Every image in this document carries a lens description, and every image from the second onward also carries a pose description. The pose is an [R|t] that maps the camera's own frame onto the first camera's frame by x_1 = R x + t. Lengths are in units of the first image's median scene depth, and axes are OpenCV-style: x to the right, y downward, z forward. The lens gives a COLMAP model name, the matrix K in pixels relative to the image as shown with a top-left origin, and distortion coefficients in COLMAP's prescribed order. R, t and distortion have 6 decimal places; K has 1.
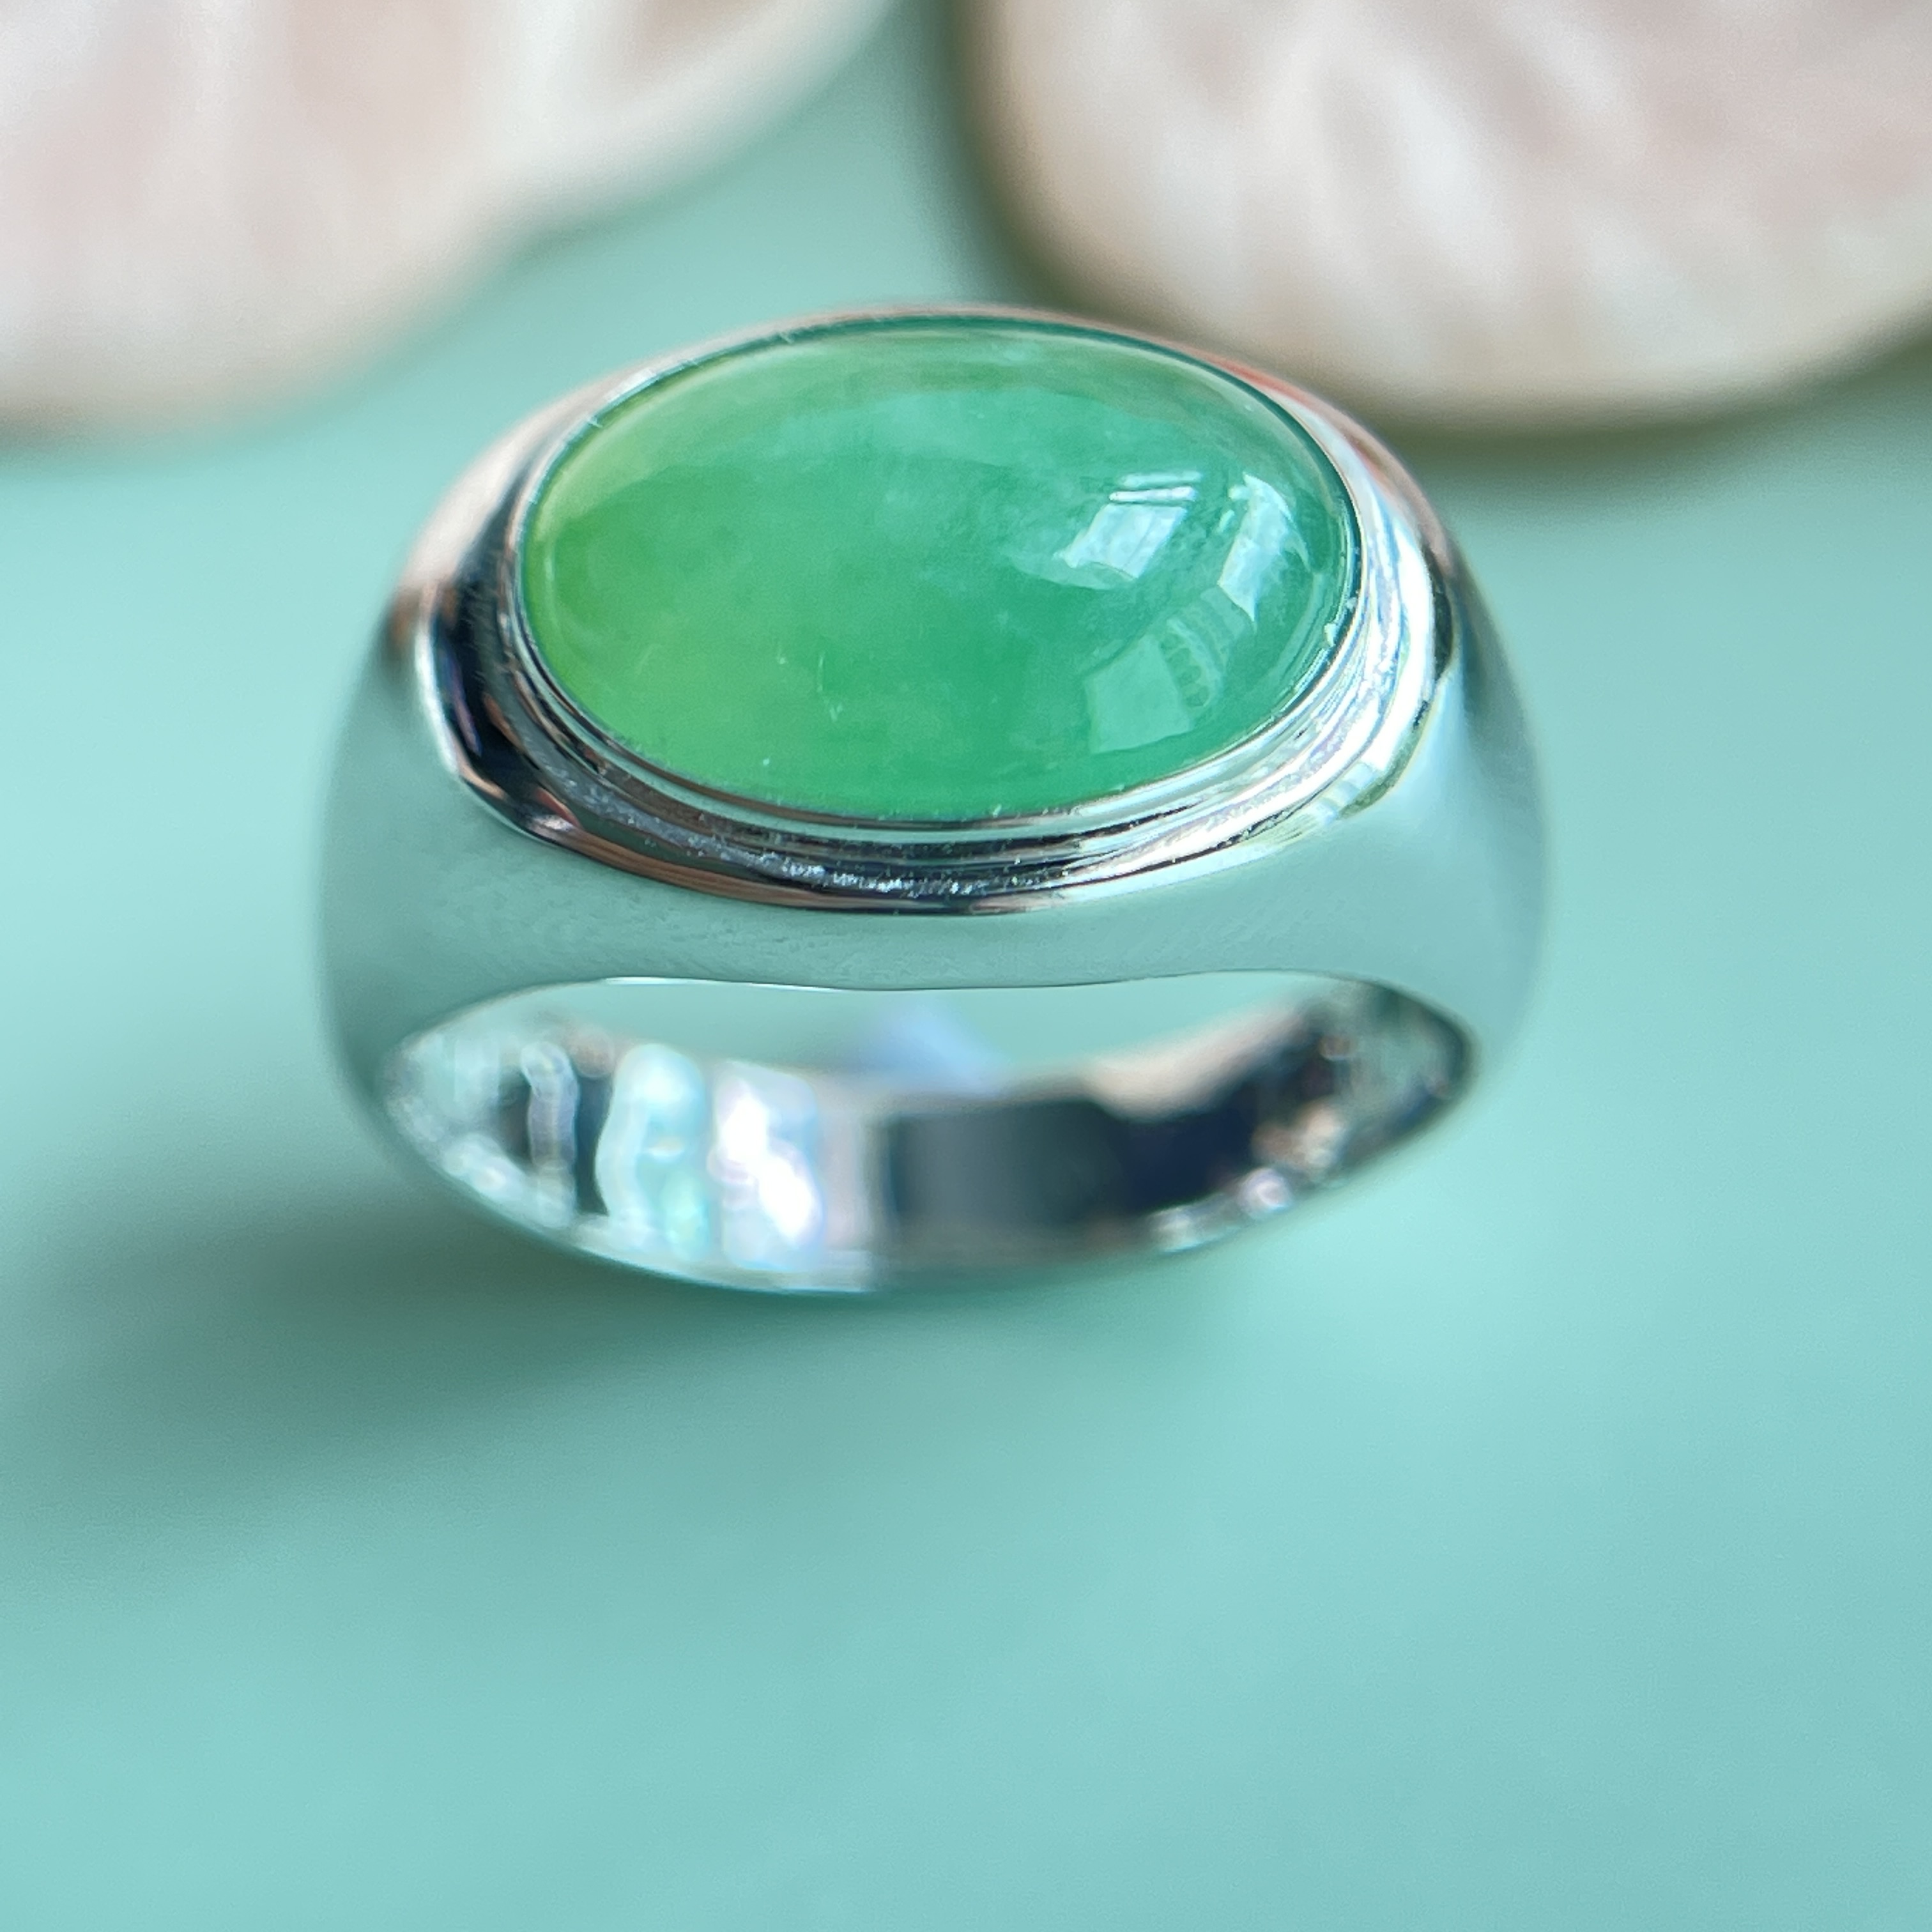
lens RADIAL K [[5960.8, 0, 977.9], [0, 5960.8, 962.2], [0, 0, 1]] dist [0.630238, 0.000000]
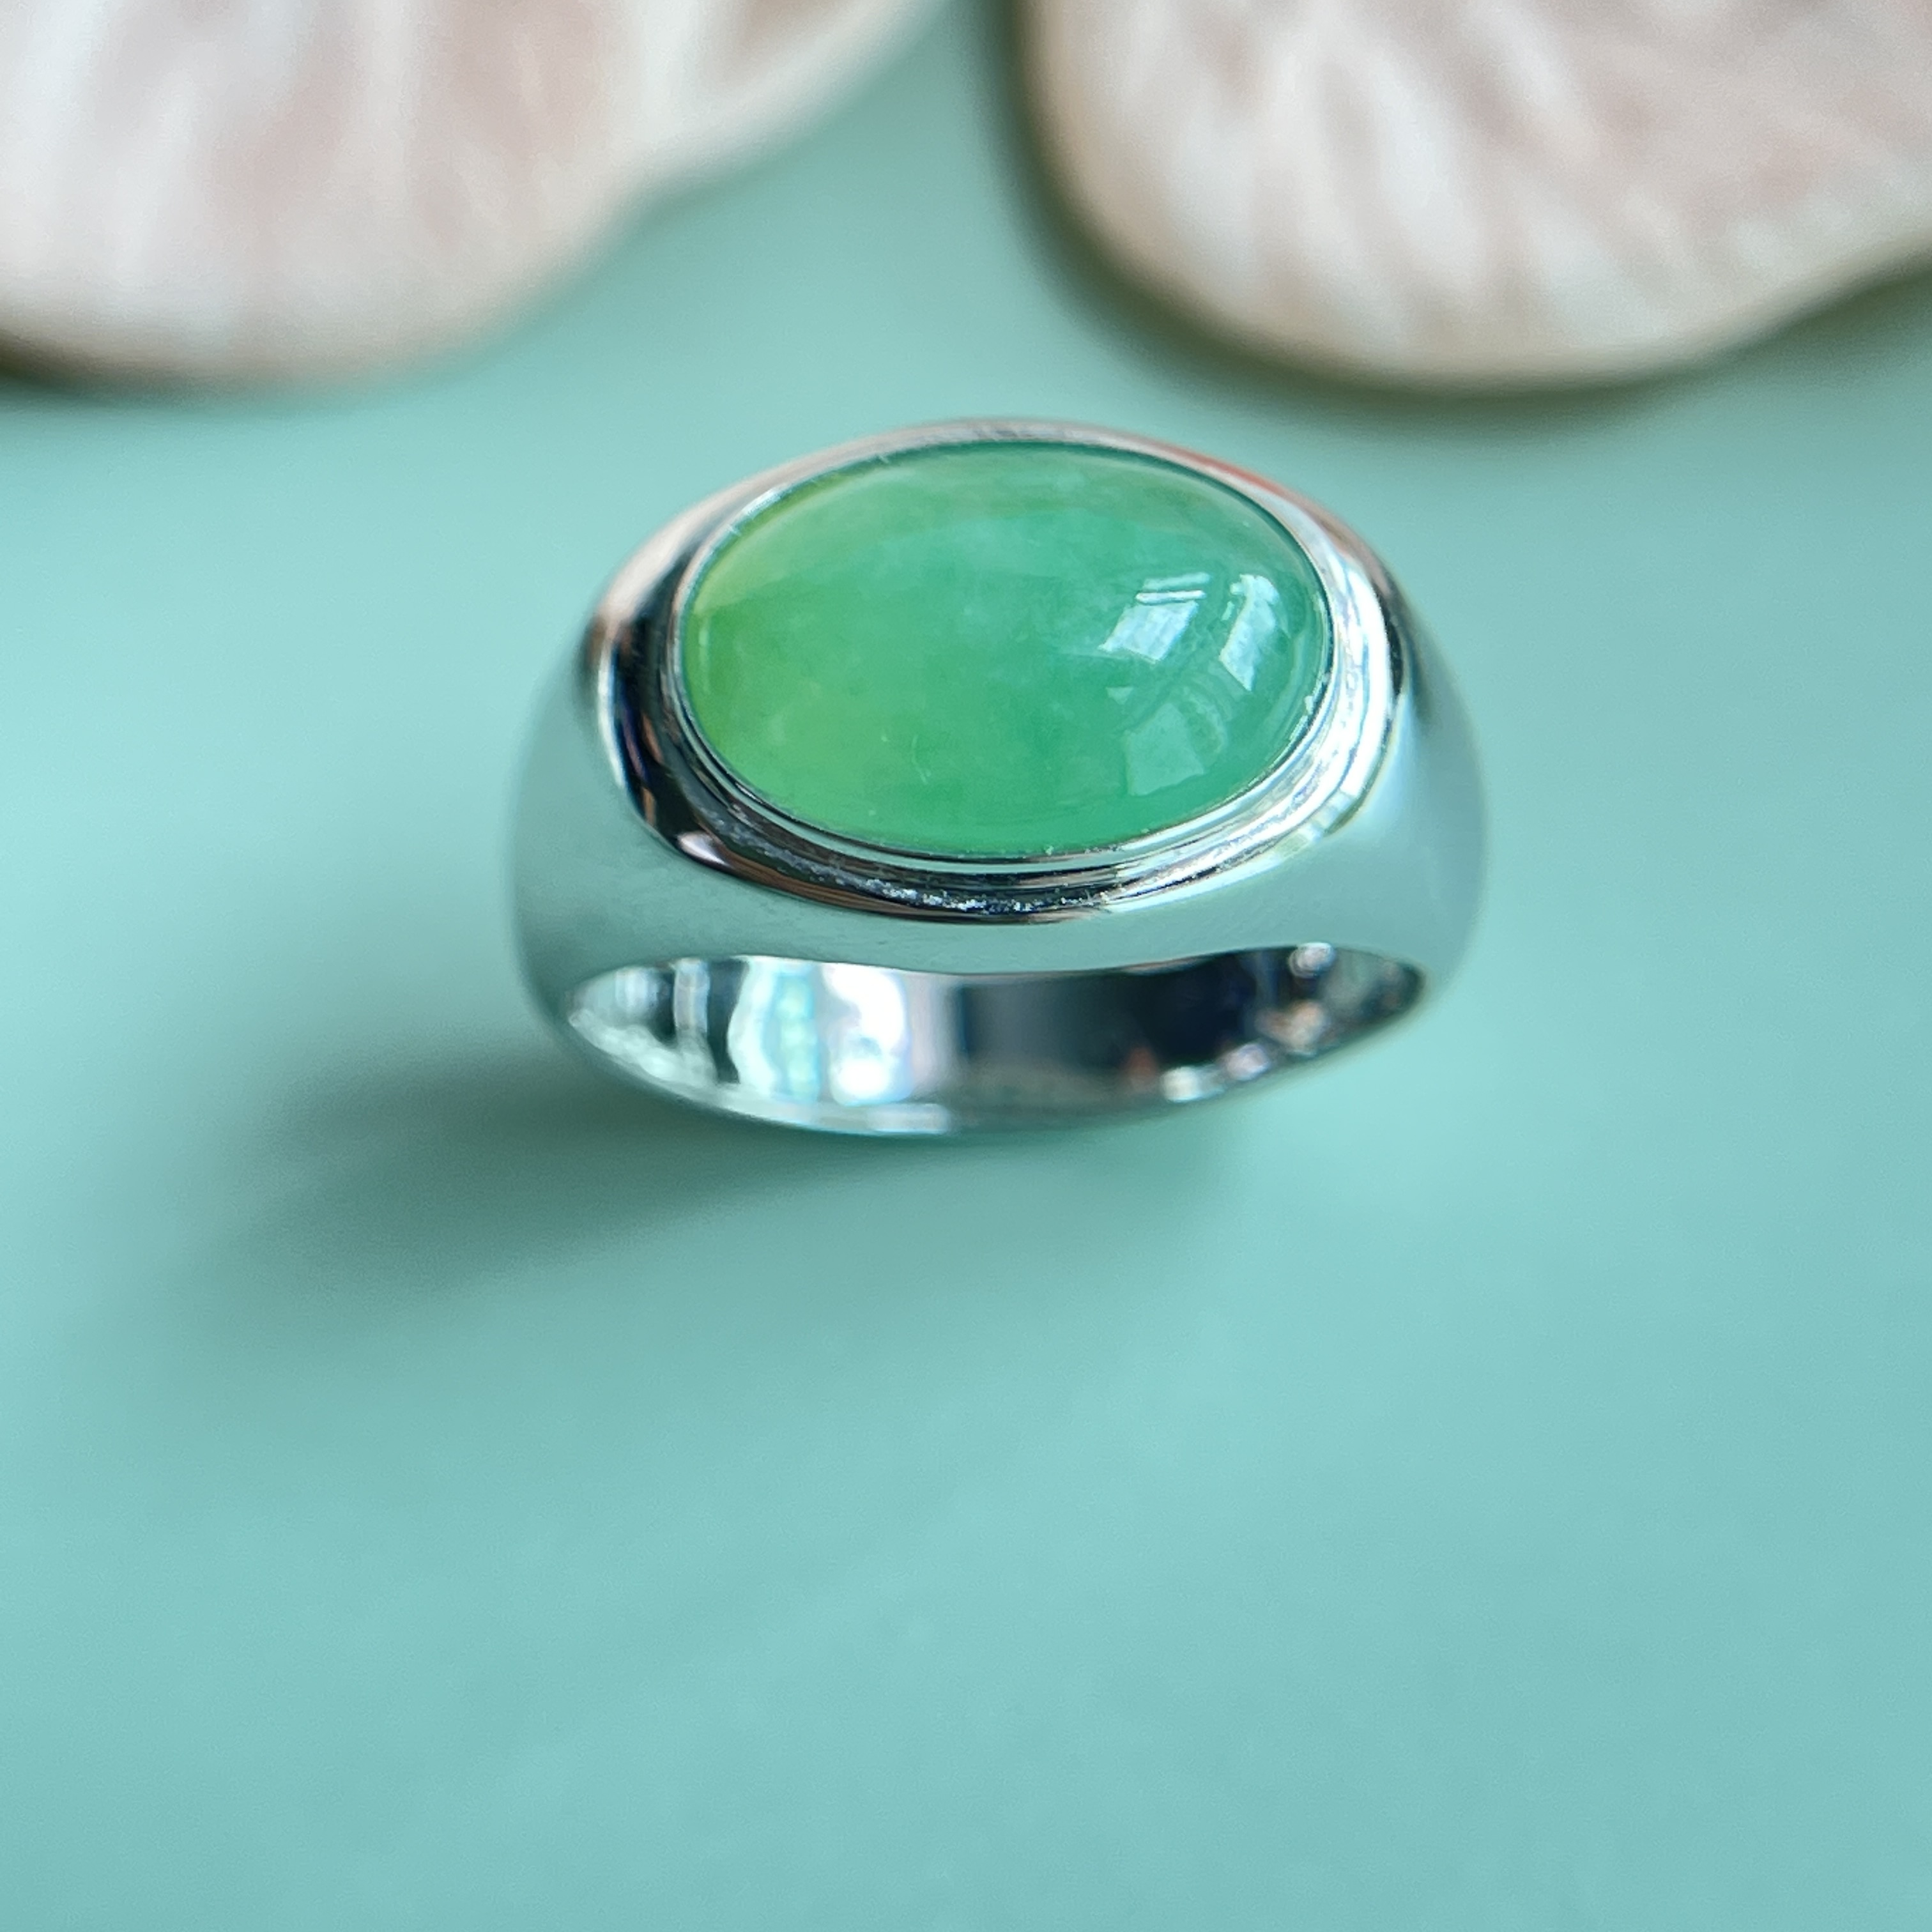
lens RADIAL K [[5960.8, 0, 956.7], [0, 5960.8, 972.3], [0, 0, 1]] dist [0.630238, 0.000000]
pose [[0.999940, -0.003277, -0.010497, -0.003549], [0.004251, 0.995547, 0.094168, -0.117857], [0.010141, -0.094207, 0.995501, -0.283638]]
